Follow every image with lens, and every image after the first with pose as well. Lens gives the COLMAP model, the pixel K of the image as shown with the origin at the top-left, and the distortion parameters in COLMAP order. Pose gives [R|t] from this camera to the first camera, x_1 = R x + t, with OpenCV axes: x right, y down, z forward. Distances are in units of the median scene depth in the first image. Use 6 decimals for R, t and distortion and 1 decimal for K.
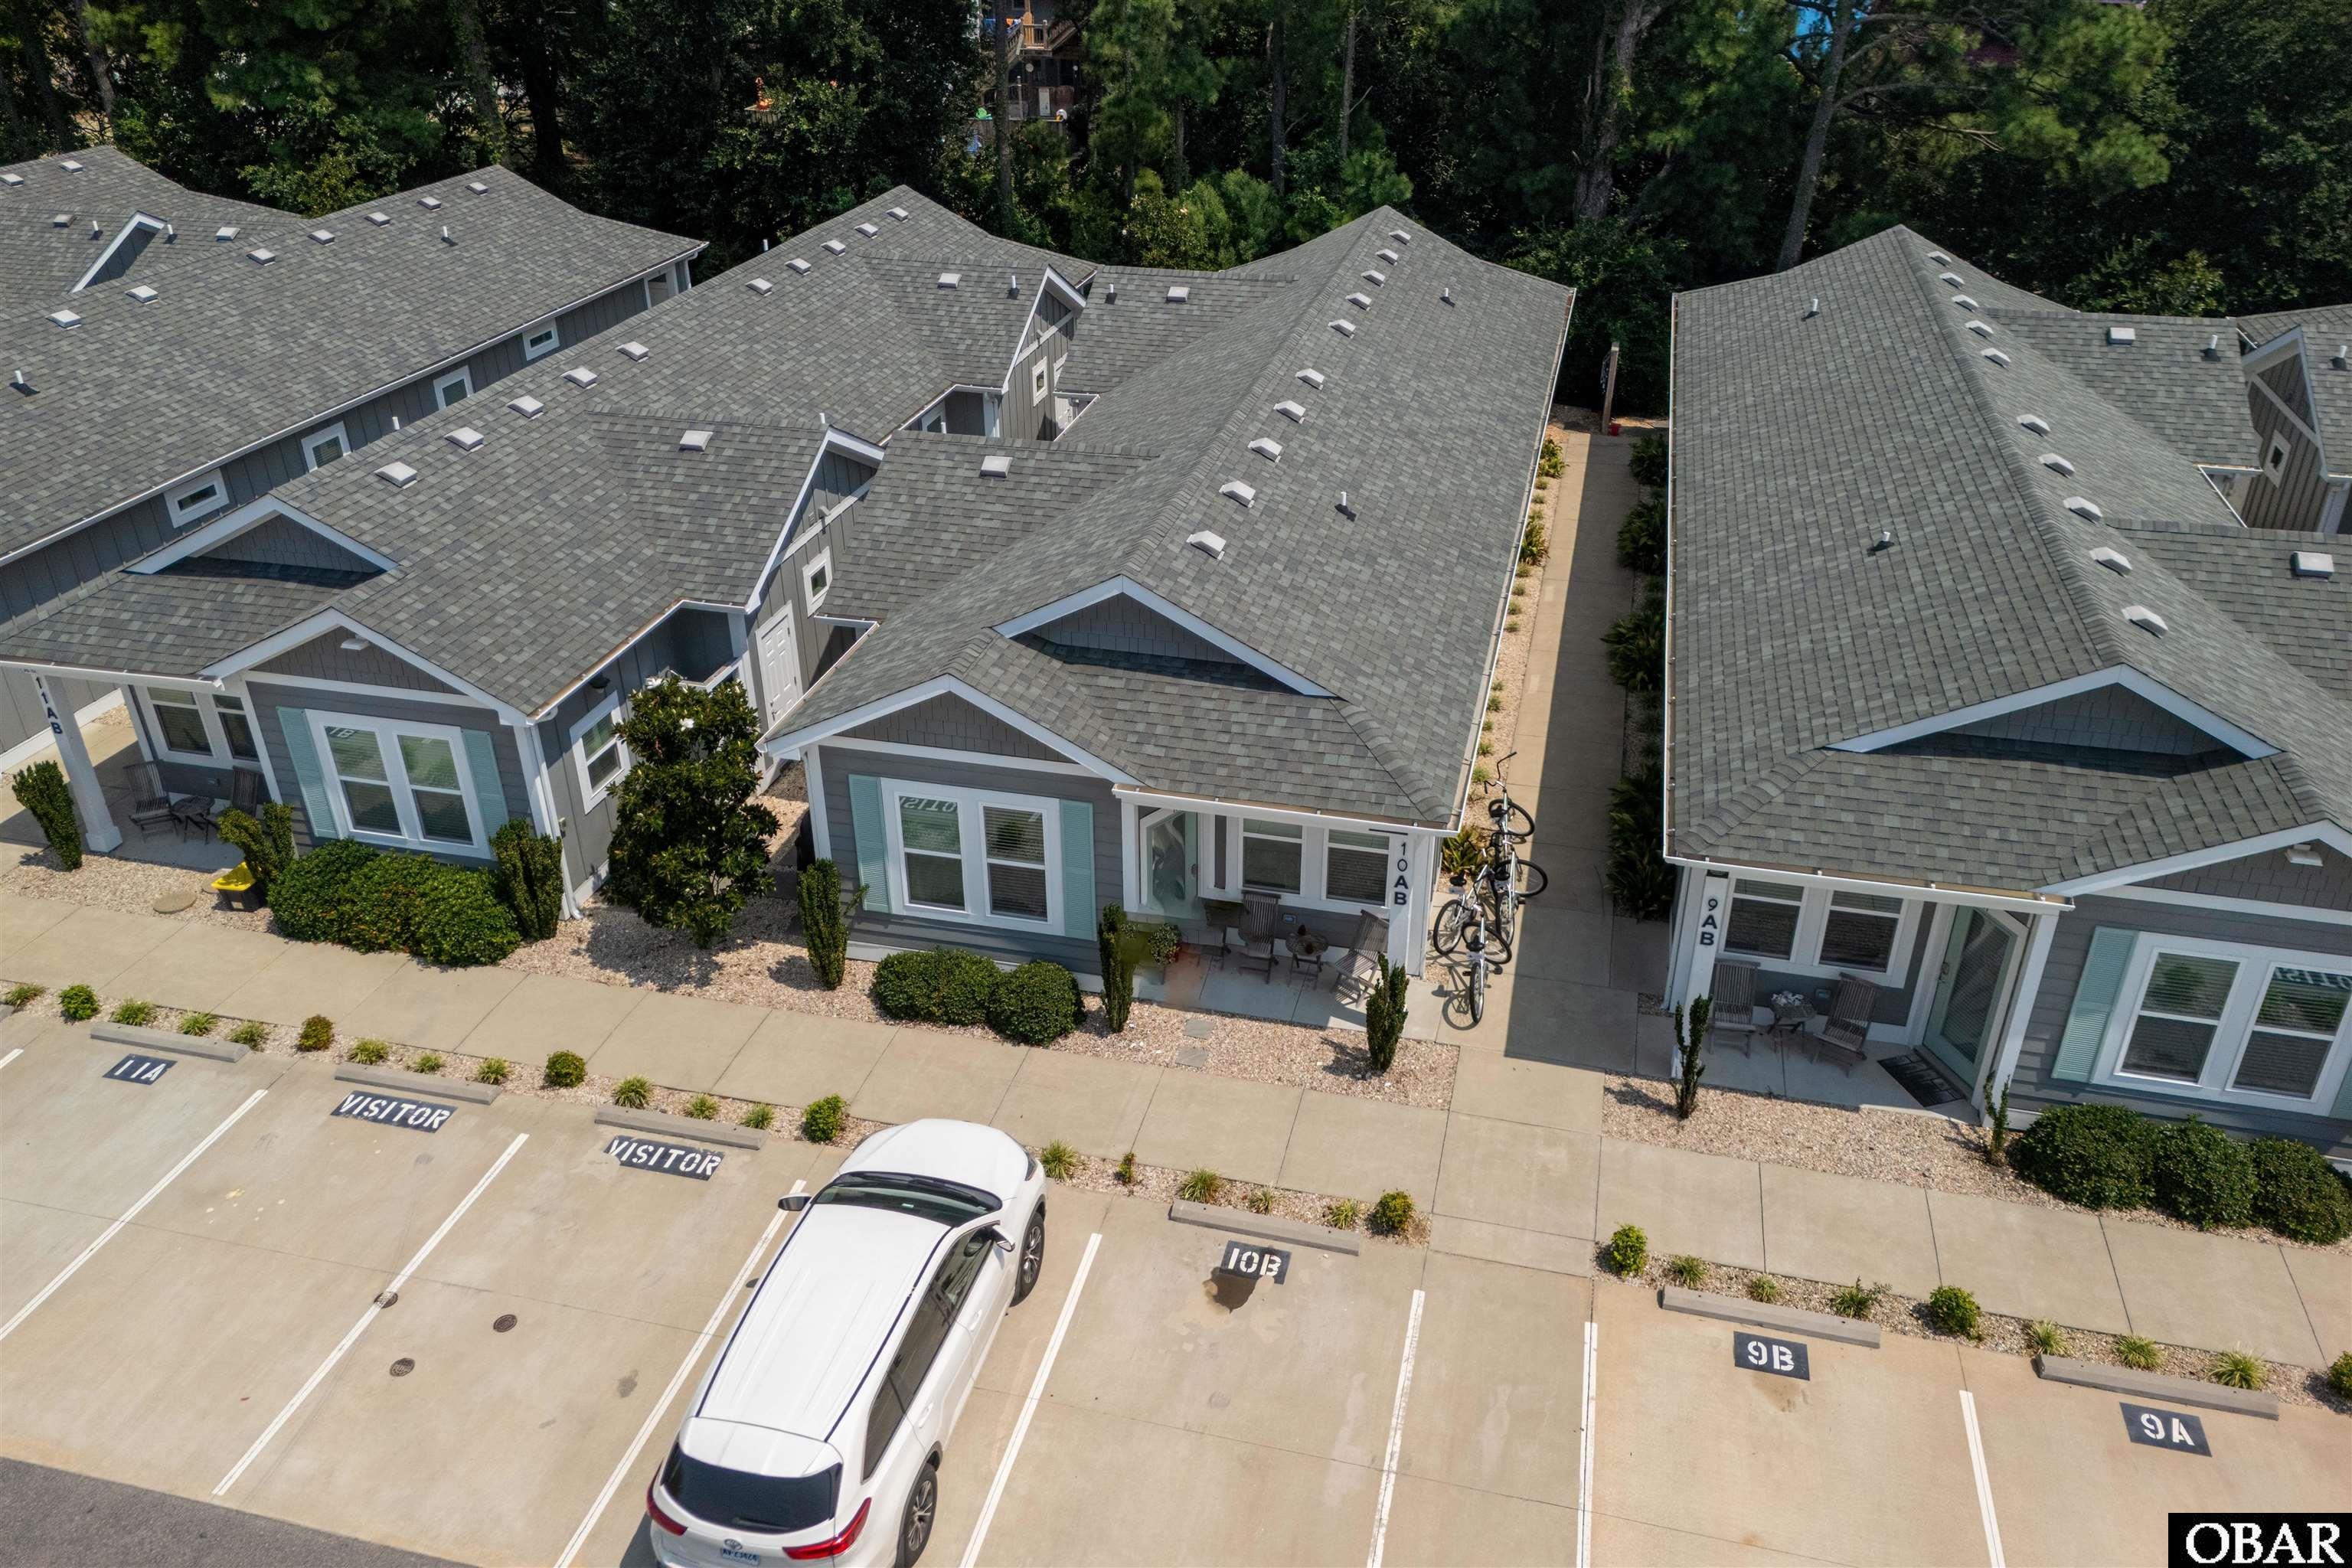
lens RADIAL K [[1726.2, 0, 1162.3], [0, 1726.2, 762.9], [0, 0, 1]] dist [0.061356, -0.055669]
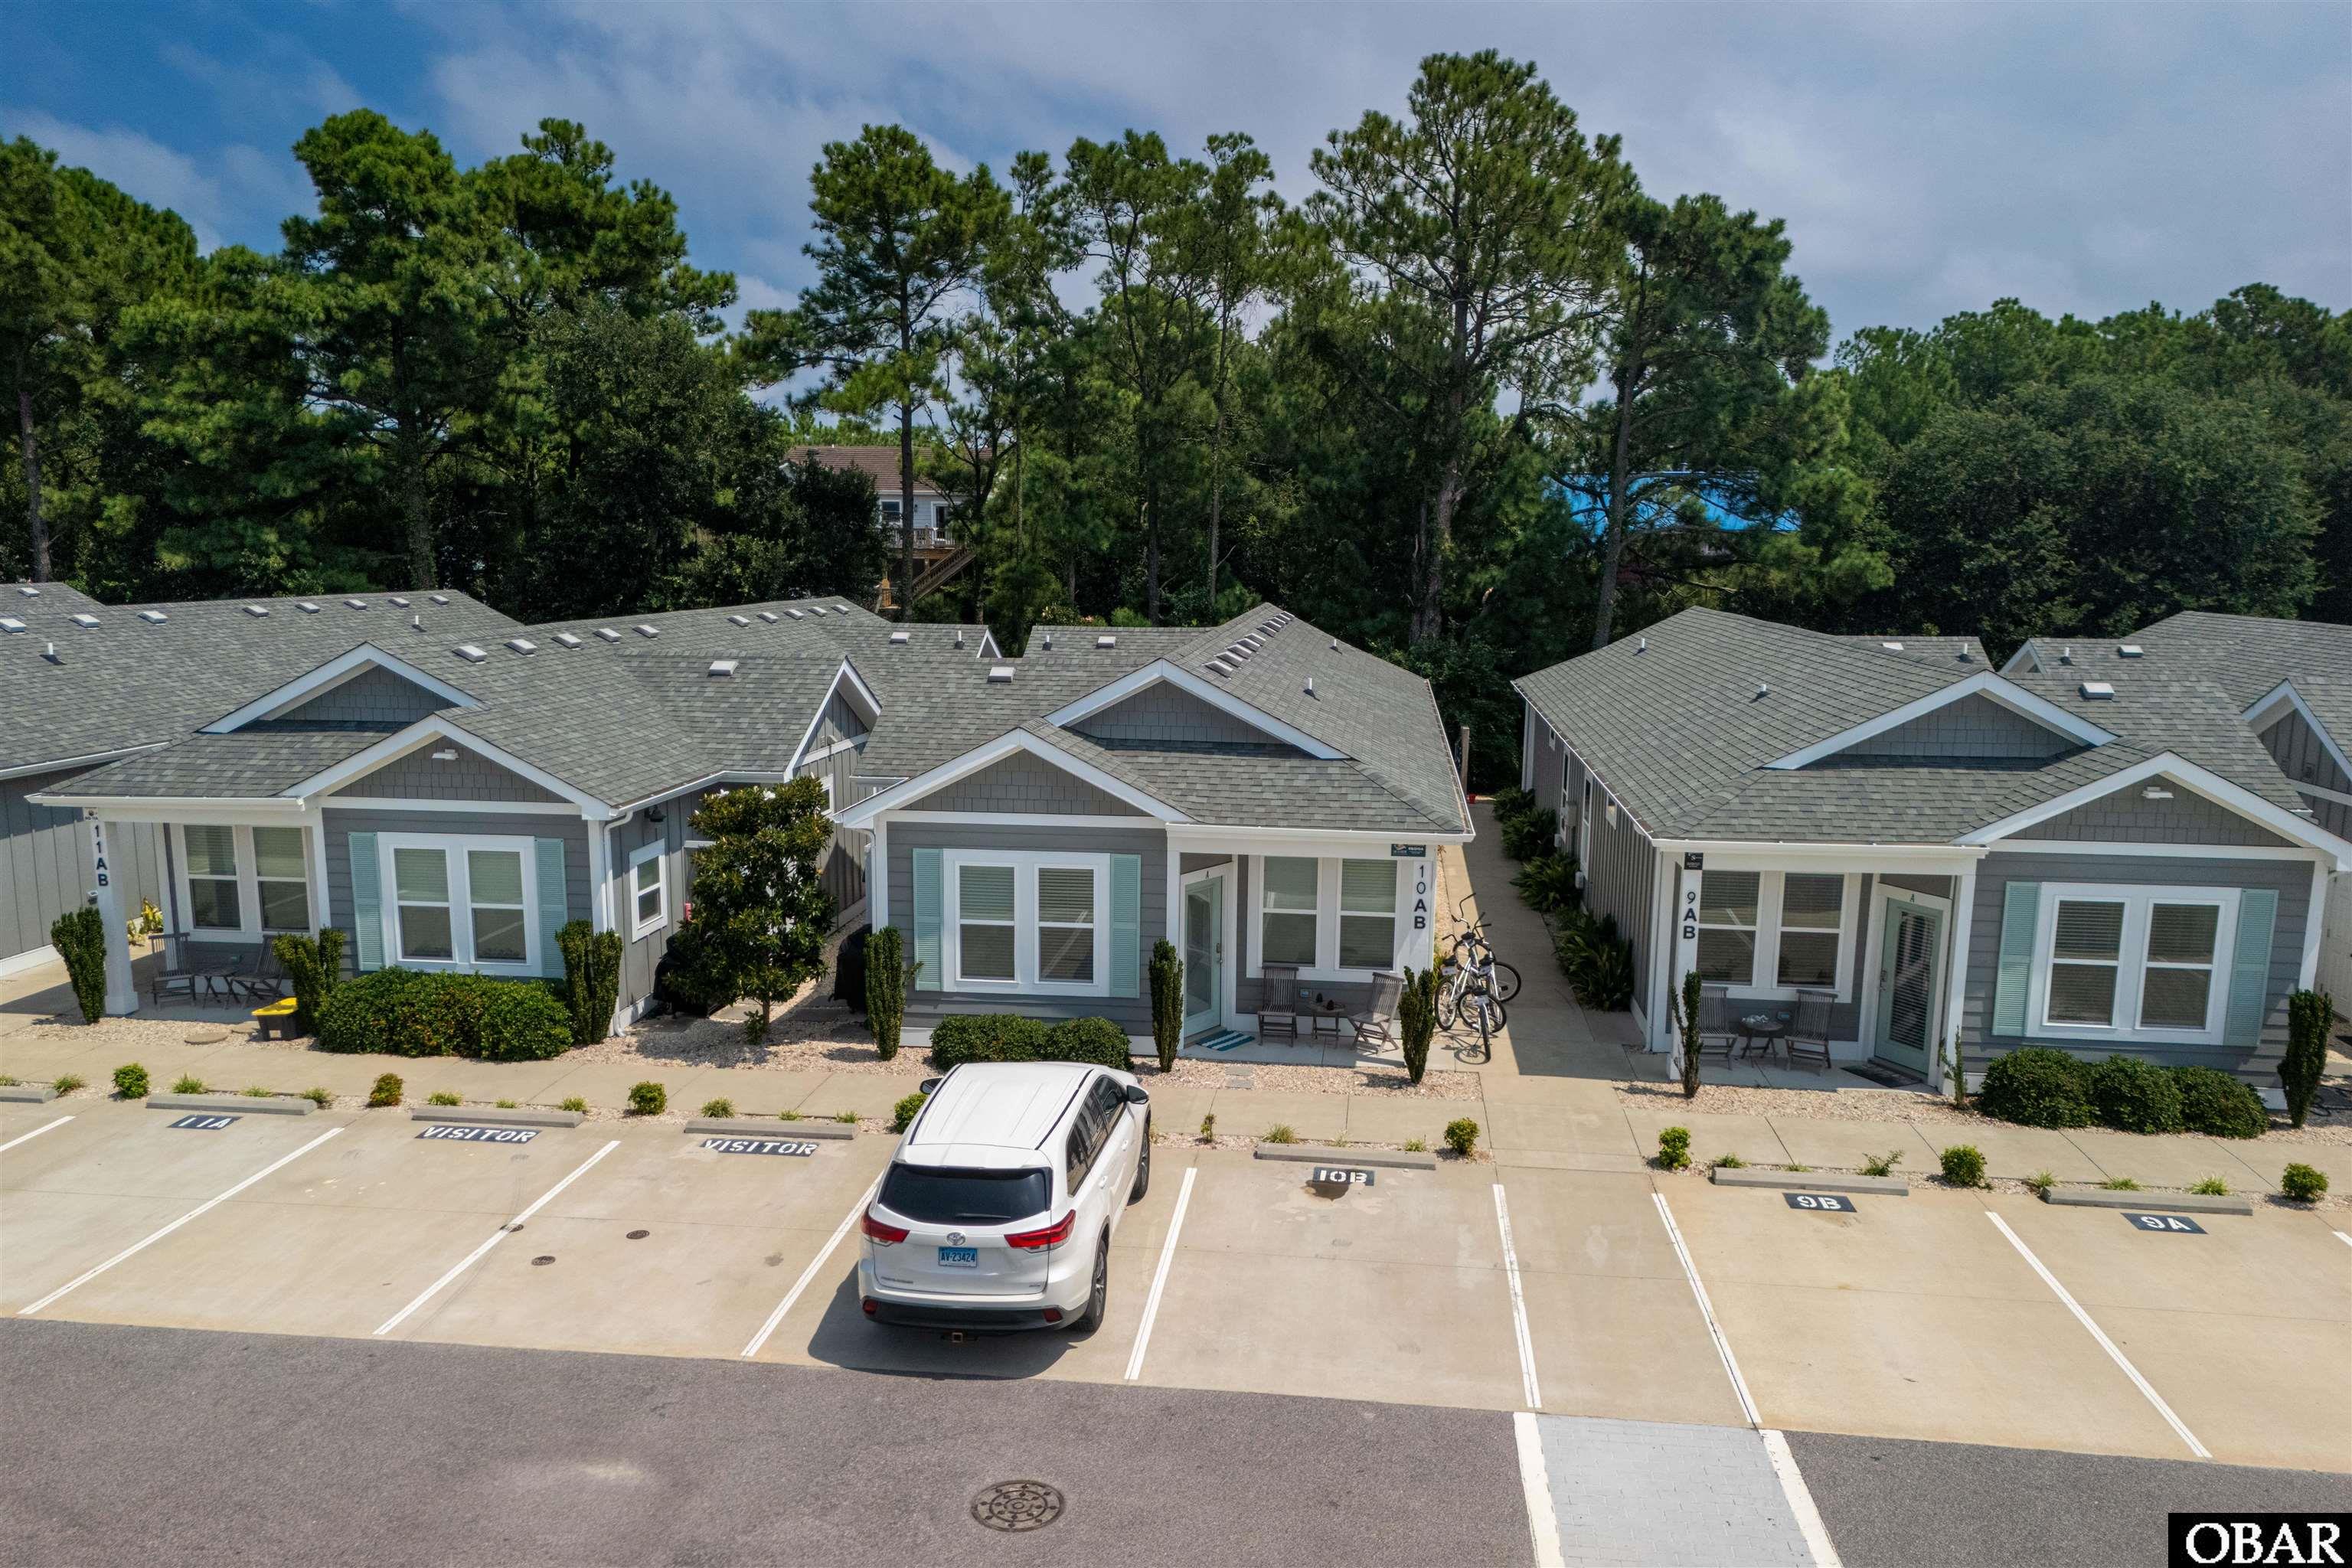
lens RADIAL K [[1726.2, 0, 1158.9], [0, 1726.2, 848.6], [0, 0, 1]] dist [0.061356, -0.055669]
pose [[0.992147, -0.006614, 0.124905, -0.158384], [0.046161, 0.947472, -0.316490, 0.351663], [-0.116251, 0.319770, 0.940337, -0.052505]]
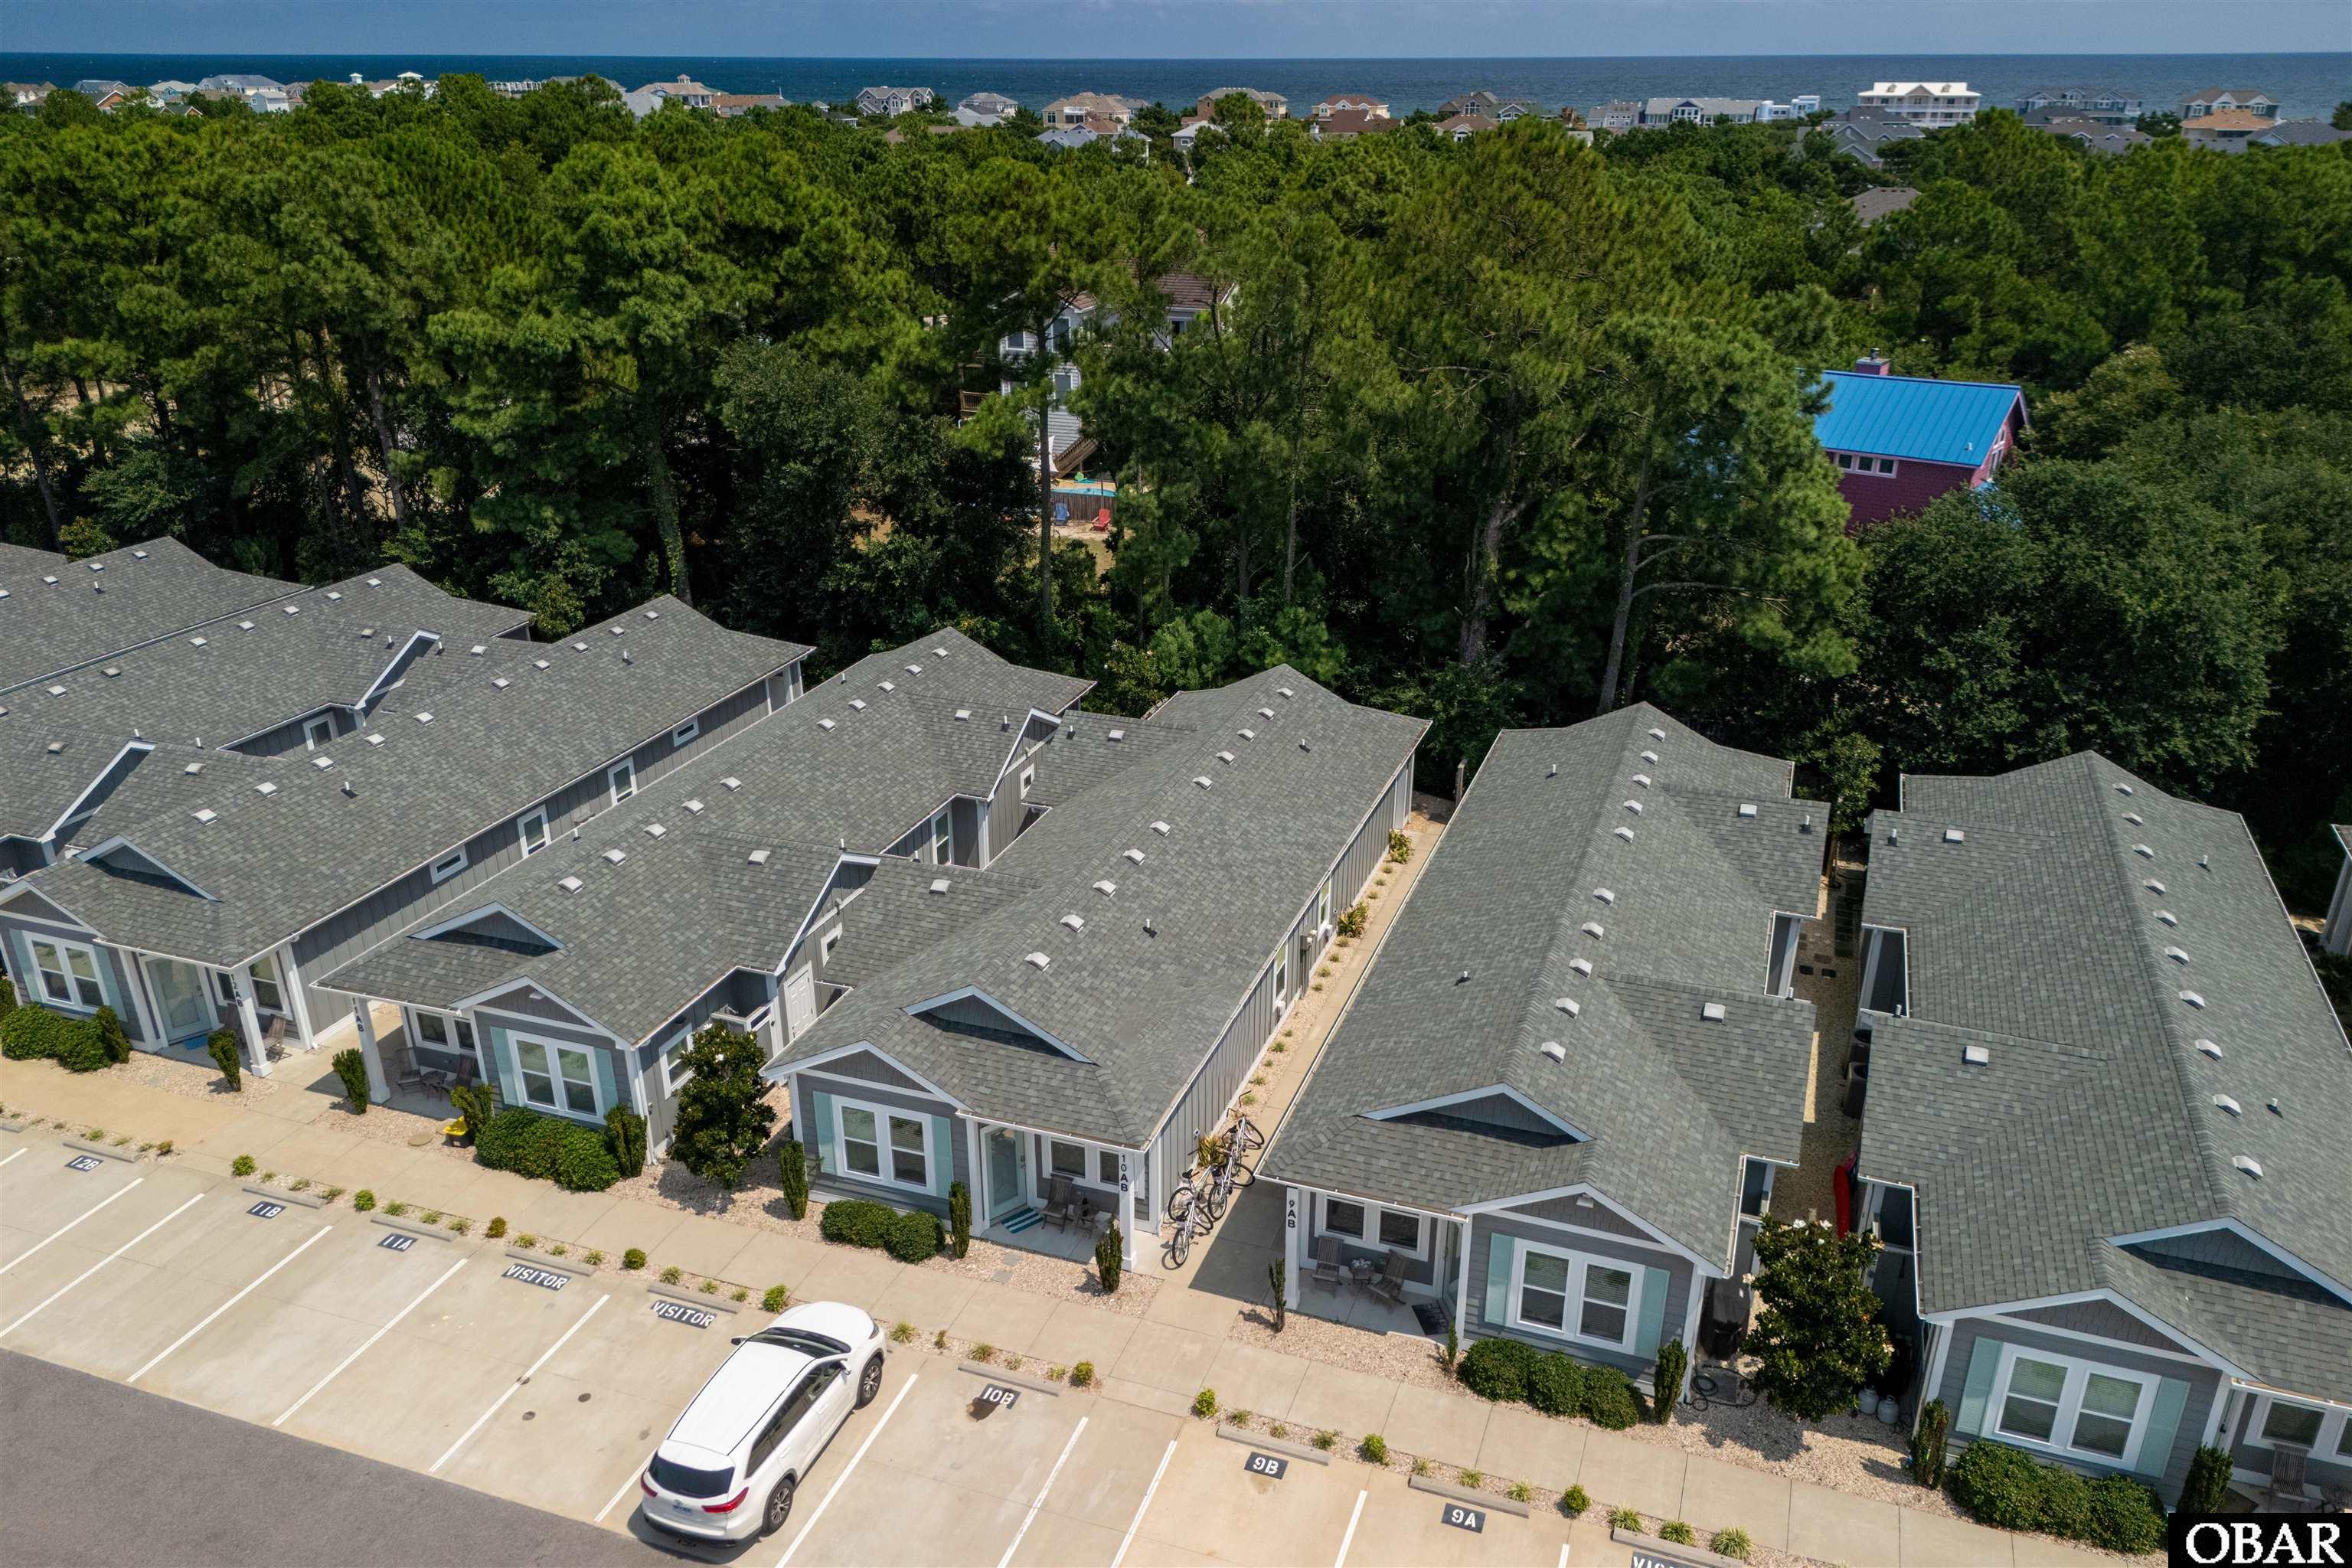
lens RADIAL K [[1726.2, 0, 1165.7], [0, 1726.2, 858.3], [0, 0, 1]] dist [0.061356, -0.055669]
pose [[0.994759, 0.046071, -0.091275, 0.292116], [-0.052449, 0.996254, -0.068755, -0.117050], [0.087766, 0.073182, 0.993449, -0.634221]]
